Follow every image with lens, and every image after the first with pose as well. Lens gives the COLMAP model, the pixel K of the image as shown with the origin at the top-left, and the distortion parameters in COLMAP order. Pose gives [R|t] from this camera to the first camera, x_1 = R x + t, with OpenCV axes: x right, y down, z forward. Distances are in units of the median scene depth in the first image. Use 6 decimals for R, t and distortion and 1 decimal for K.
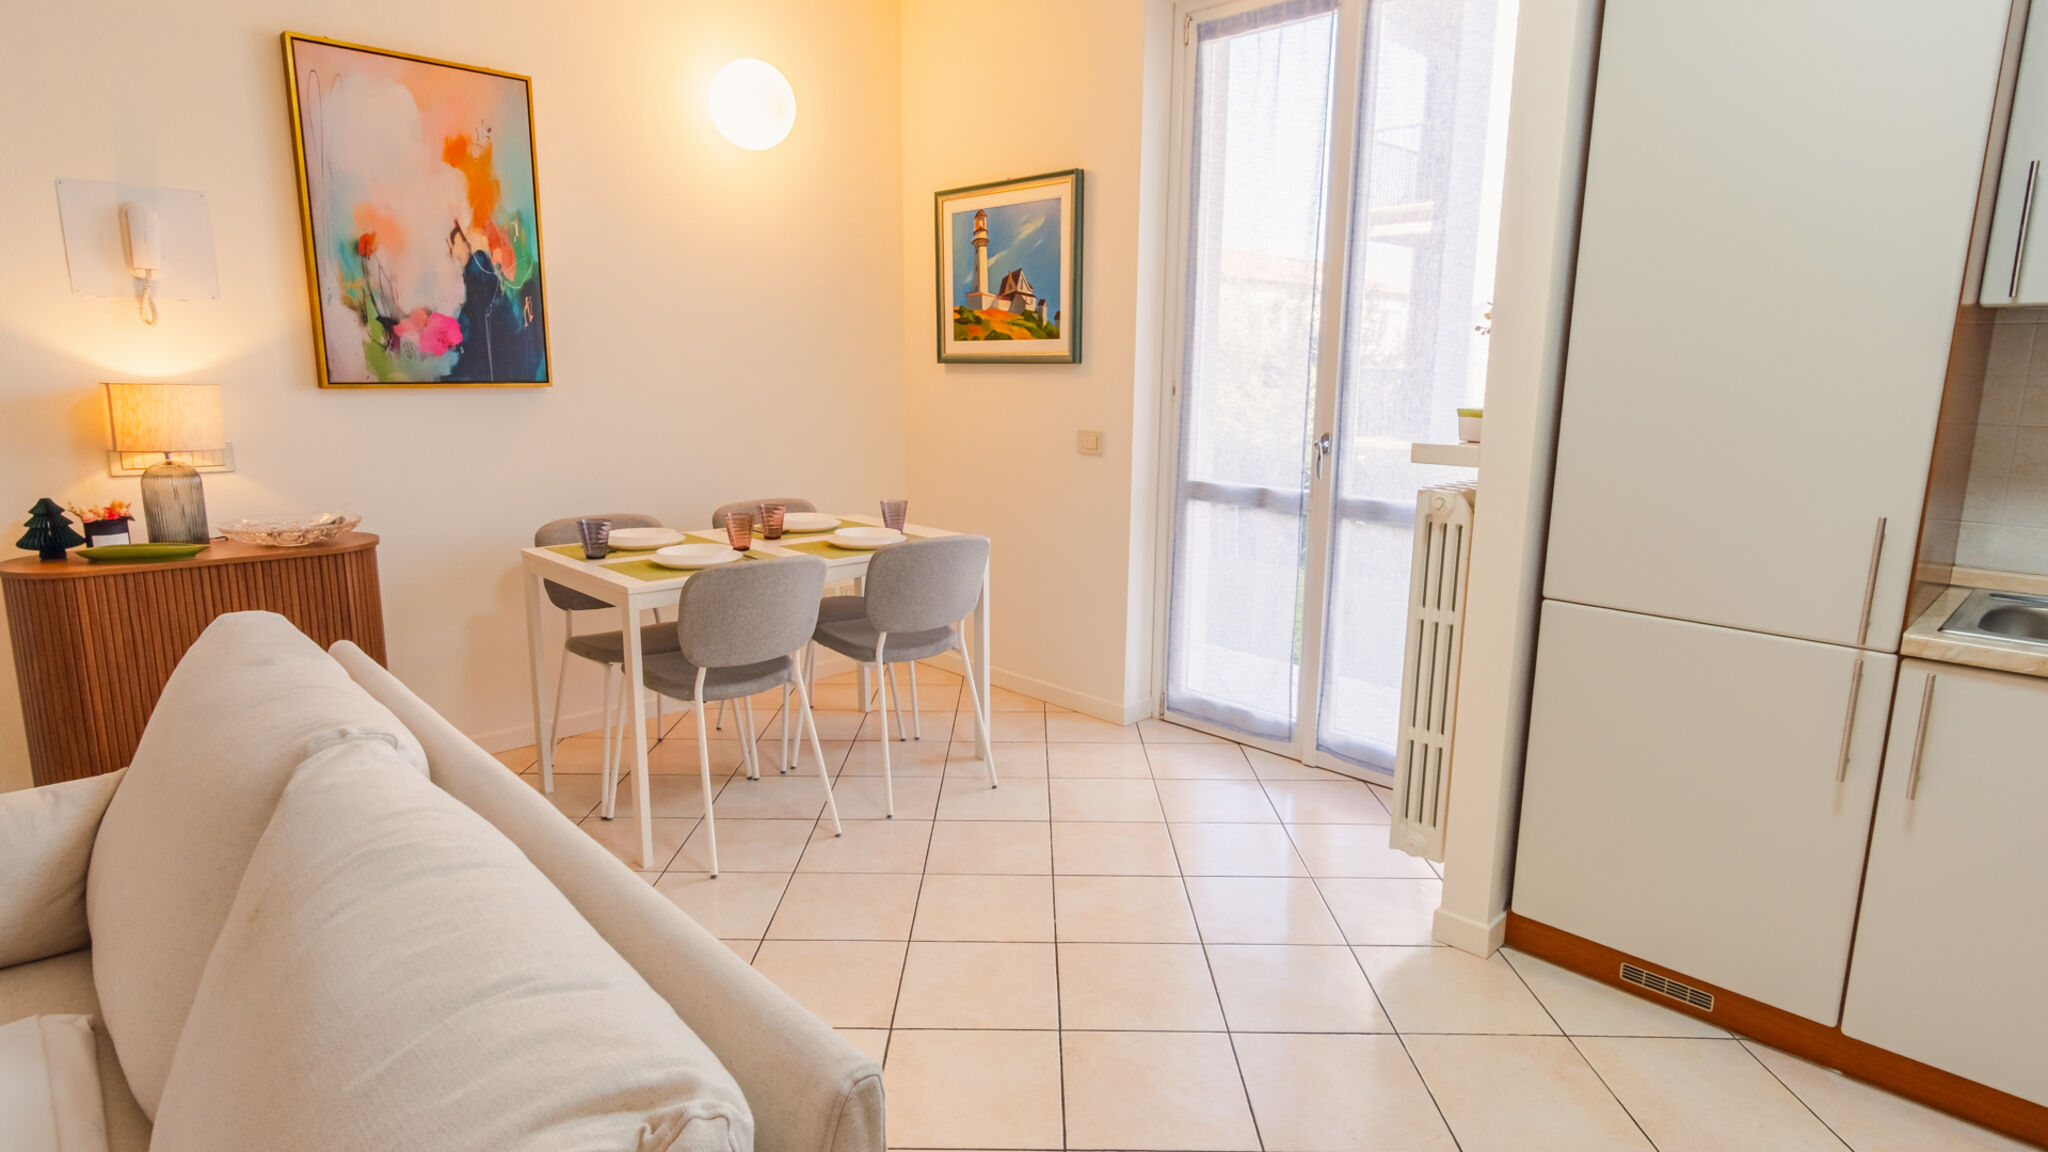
lens RADIAL K [[1078.4, 0, 1032.8], [0, 1078.4, 568.7], [0, 0, 1]] dist [-0.004449, 0.003397]
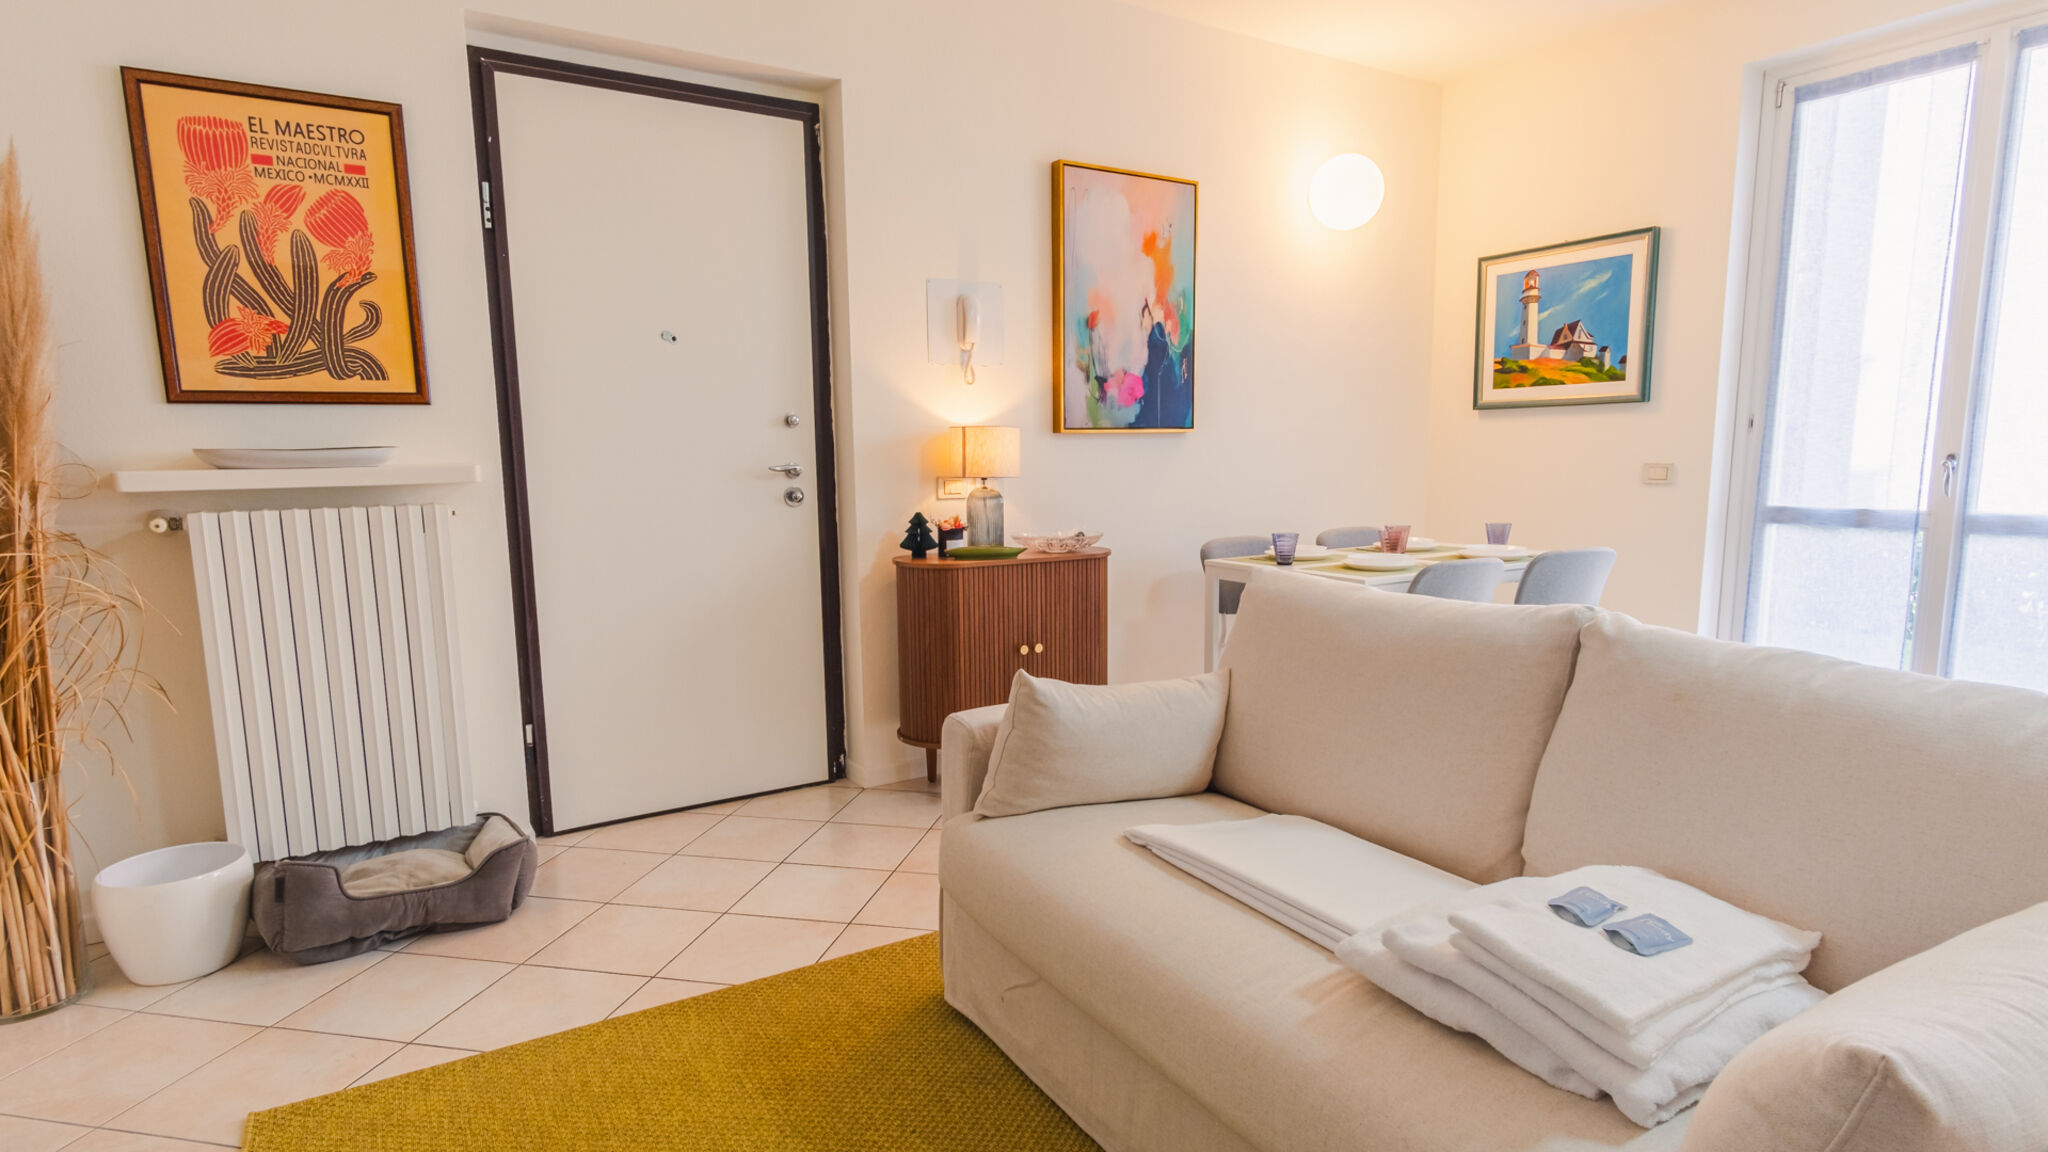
lens RADIAL K [[1078.4, 0, 1027.3], [0, 1078.4, 602.7], [0, 0, 1]] dist [-0.004449, 0.003397]
pose [[0.976182, 0.007352, -0.216829, -0.388736], [-0.016772, 0.998992, -0.041636, 0.081318], [0.216305, 0.044281, 0.975321, -0.228078]]
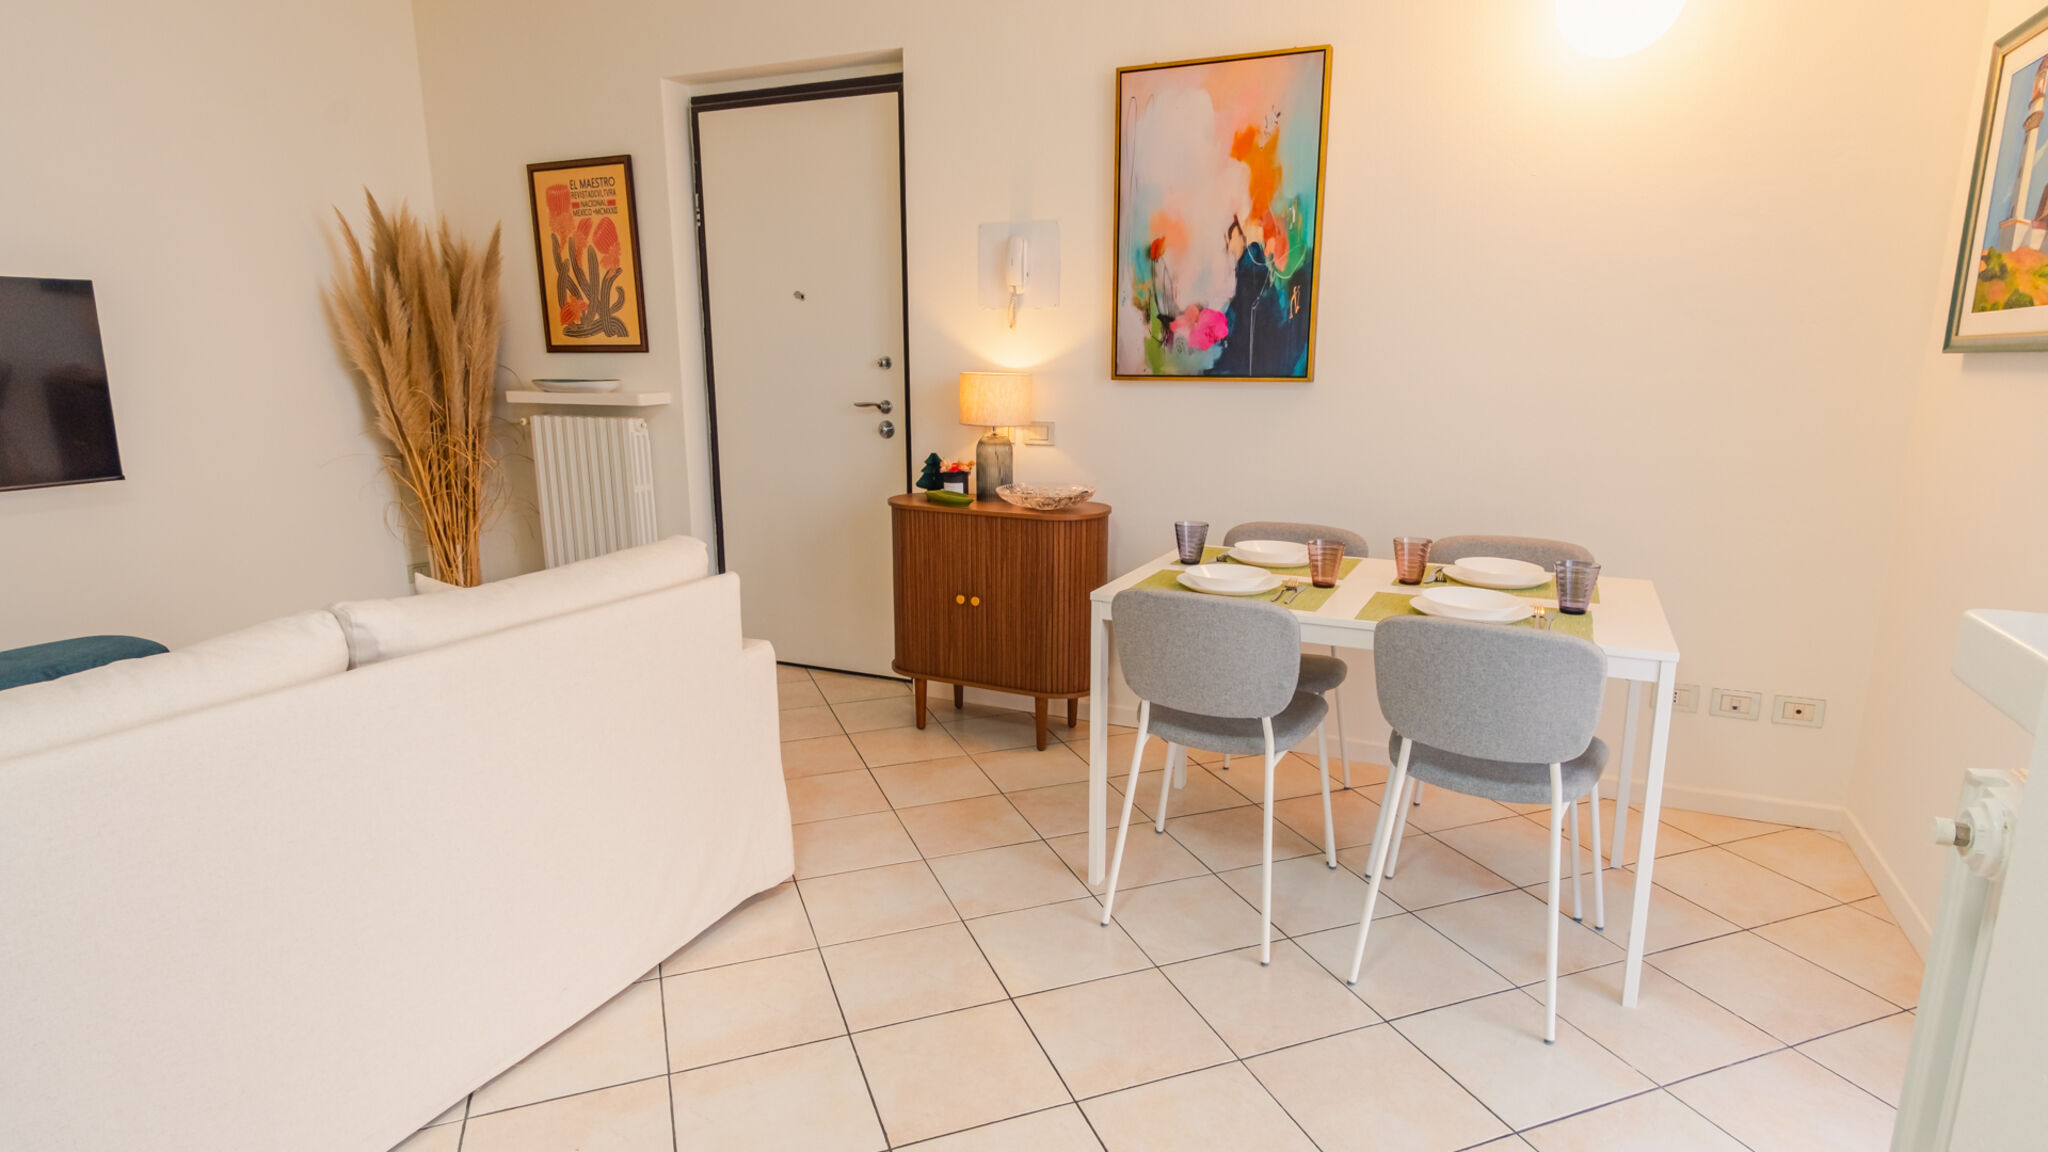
lens RADIAL K [[1078.4, 0, 1020.4], [0, 1078.4, 589.5], [0, 0, 1]] dist [-0.004449, 0.003397]
pose [[0.348184, 0.192234, -0.917504, 0.379126], [-0.172318, 0.975195, 0.138928, -0.085289], [0.921452, 0.109730, 0.372673, 0.468367]]
